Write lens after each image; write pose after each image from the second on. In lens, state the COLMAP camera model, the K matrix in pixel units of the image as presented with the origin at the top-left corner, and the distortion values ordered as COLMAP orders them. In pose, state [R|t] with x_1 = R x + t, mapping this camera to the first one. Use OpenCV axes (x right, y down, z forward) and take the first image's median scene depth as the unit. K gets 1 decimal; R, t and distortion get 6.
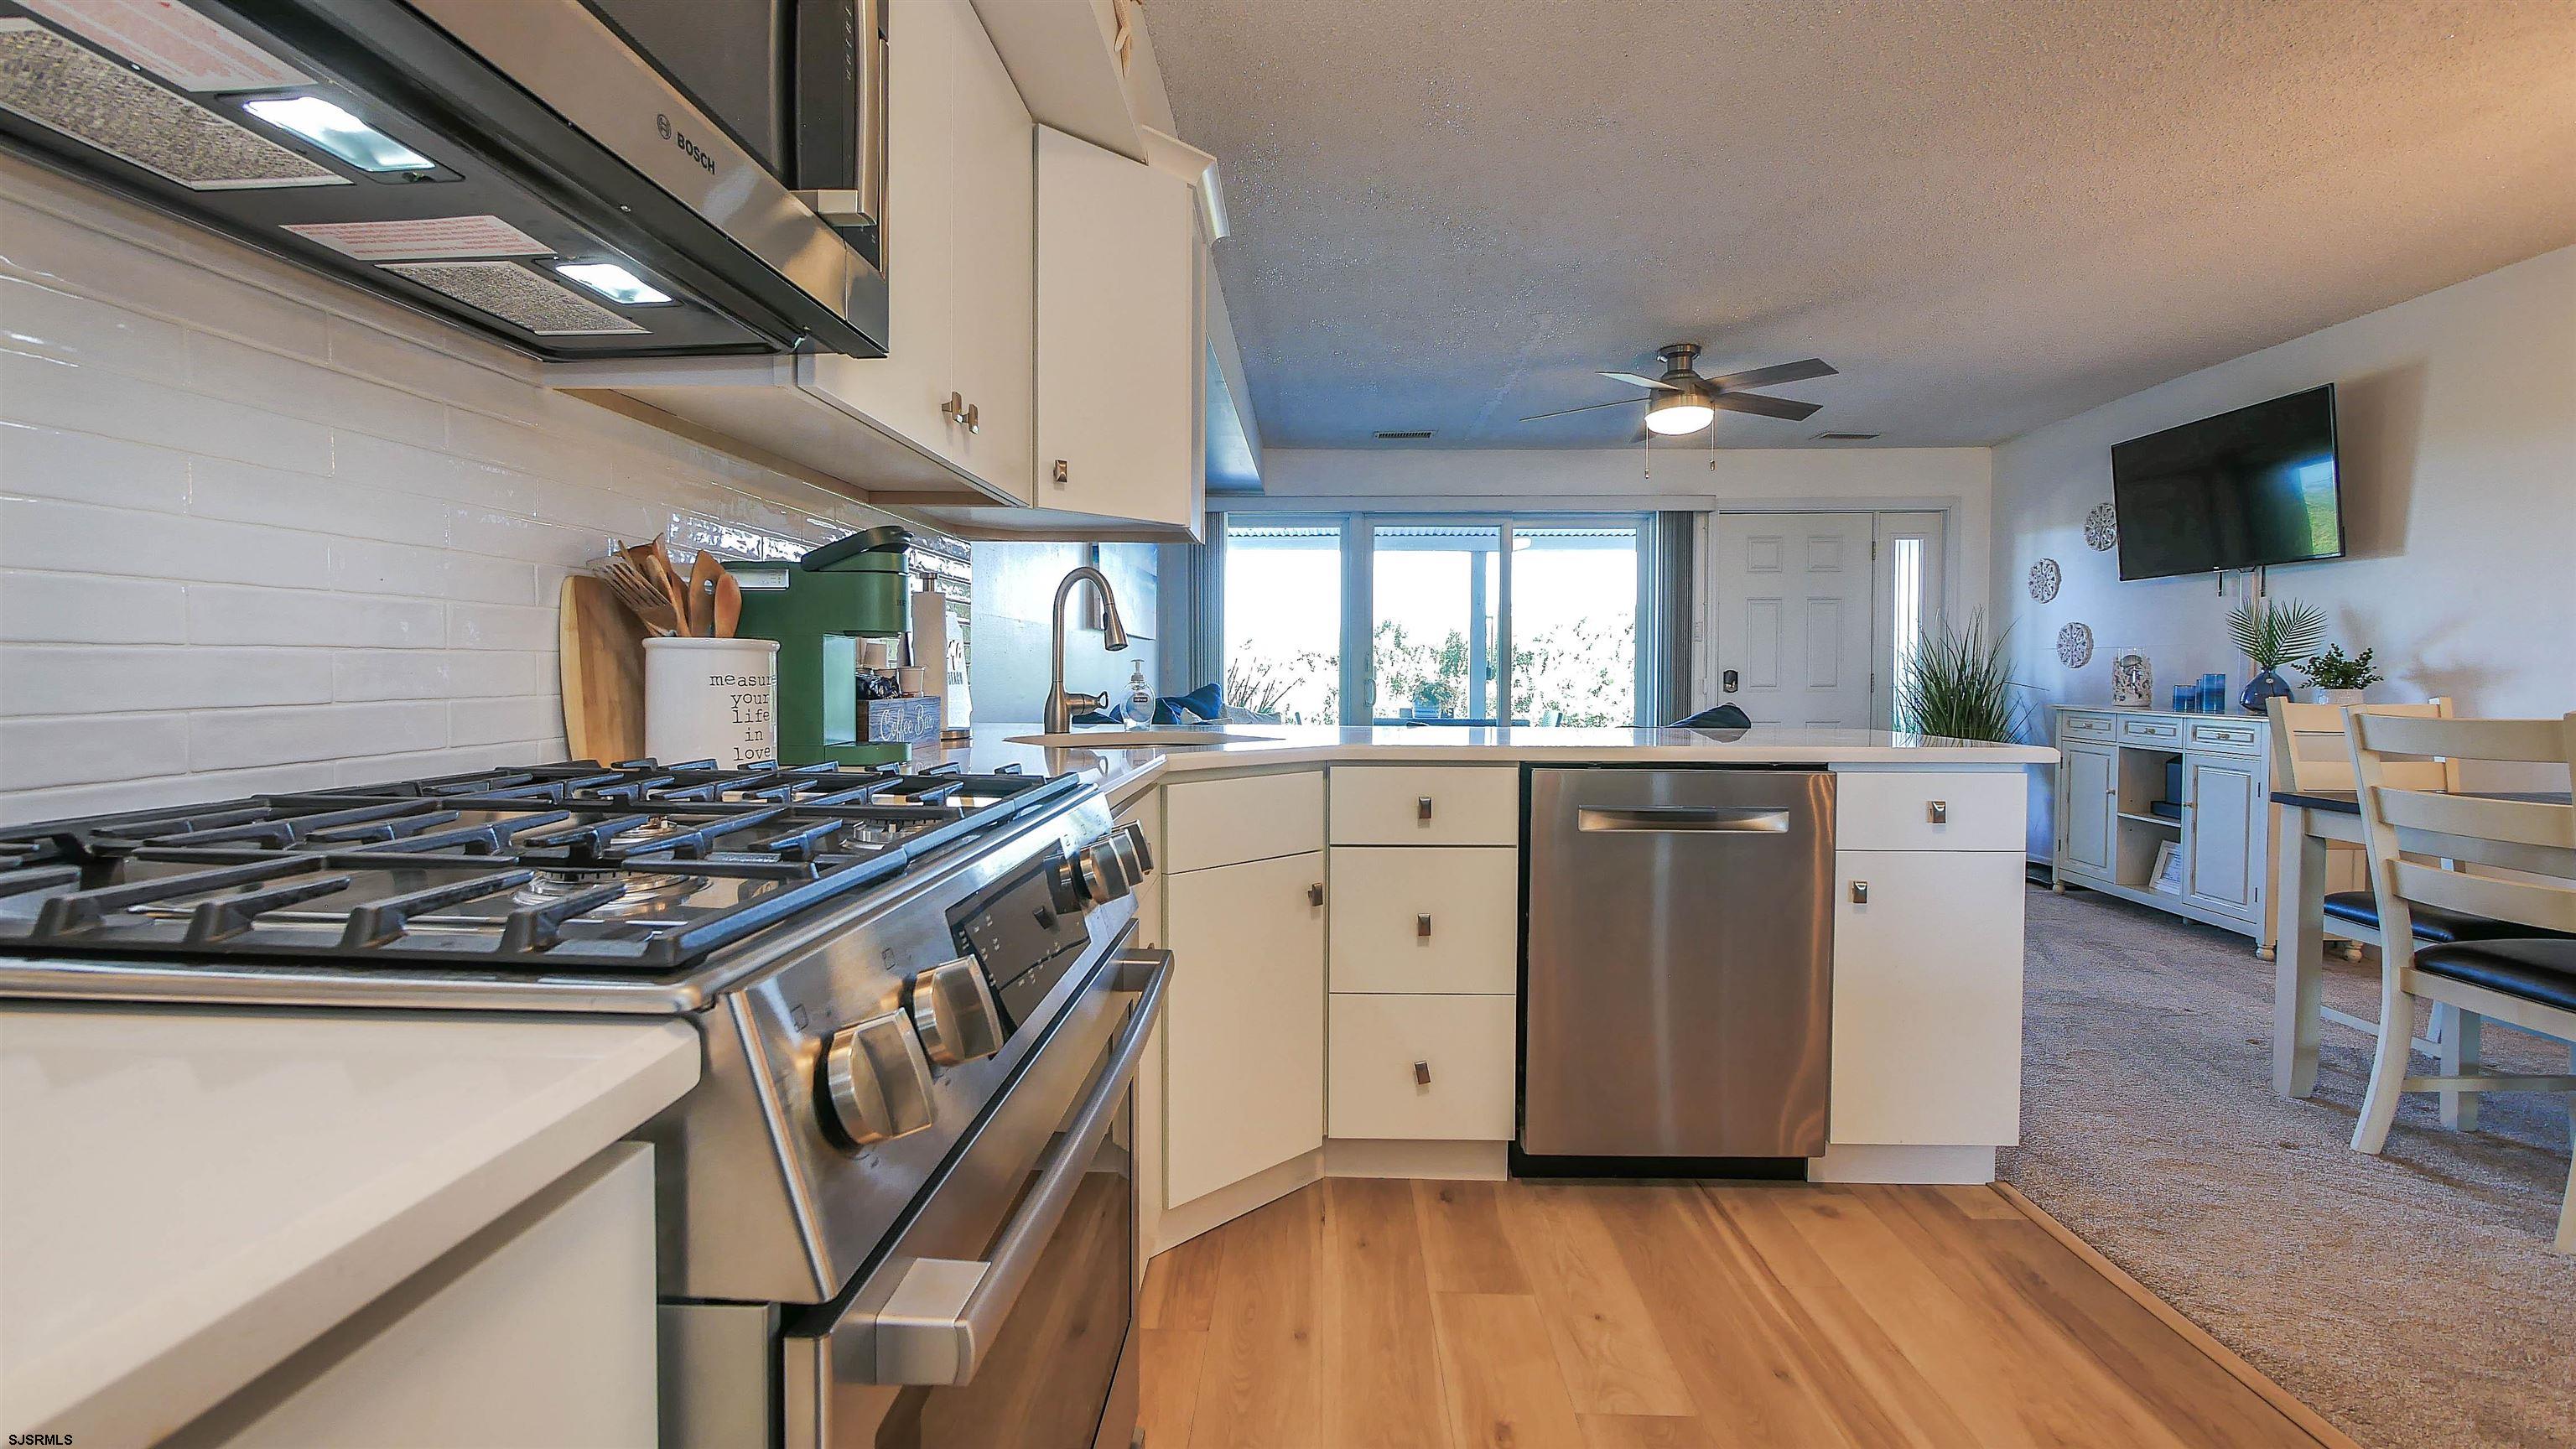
lens RADIAL K [[1061.0, 0, 1290.6], [0, 1061.0, 702.6], [0, 0, 1]] dist [-0.001180, 0.000085]
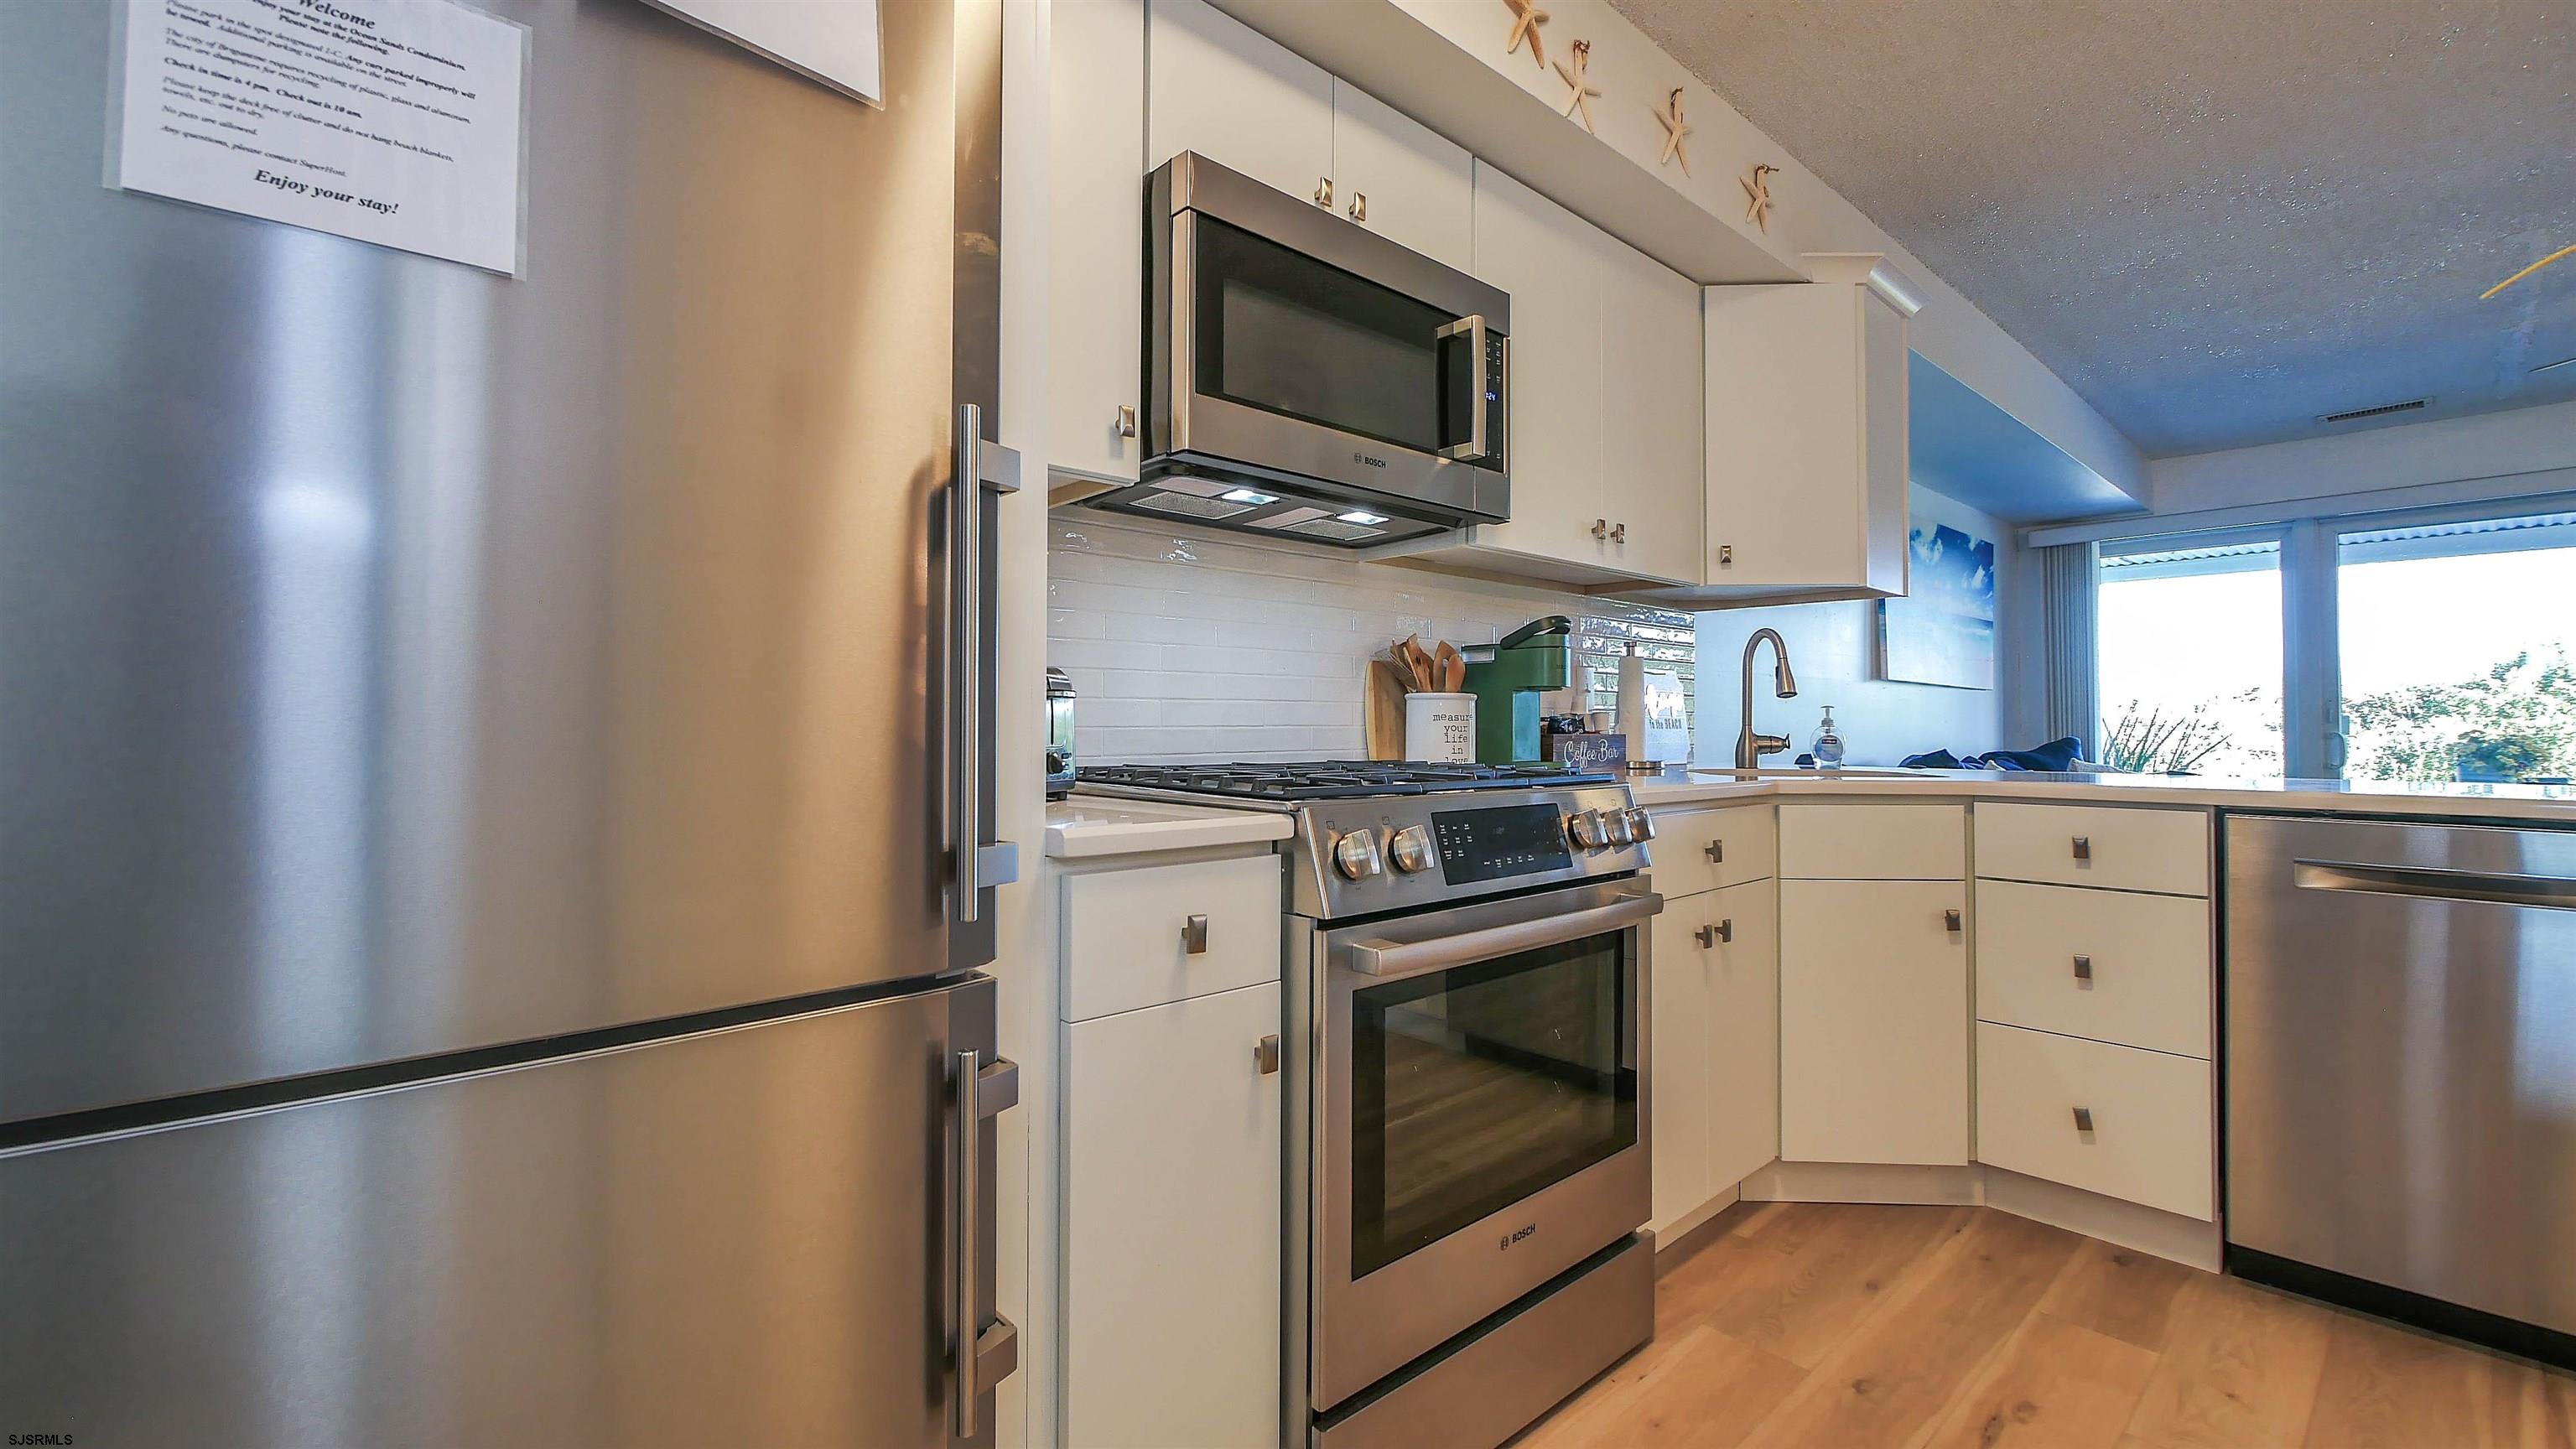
lens RADIAL K [[1061.0, 0, 1287.5], [0, 1061.0, 721.7], [0, 0, 1]] dist [-0.001180, 0.000085]
pose [[0.690155, -0.008080, -0.723616, 0.345416], [-0.020977, 0.999294, -0.031166, 0.029170], [0.723357, 0.036688, 0.689499, -0.232024]]
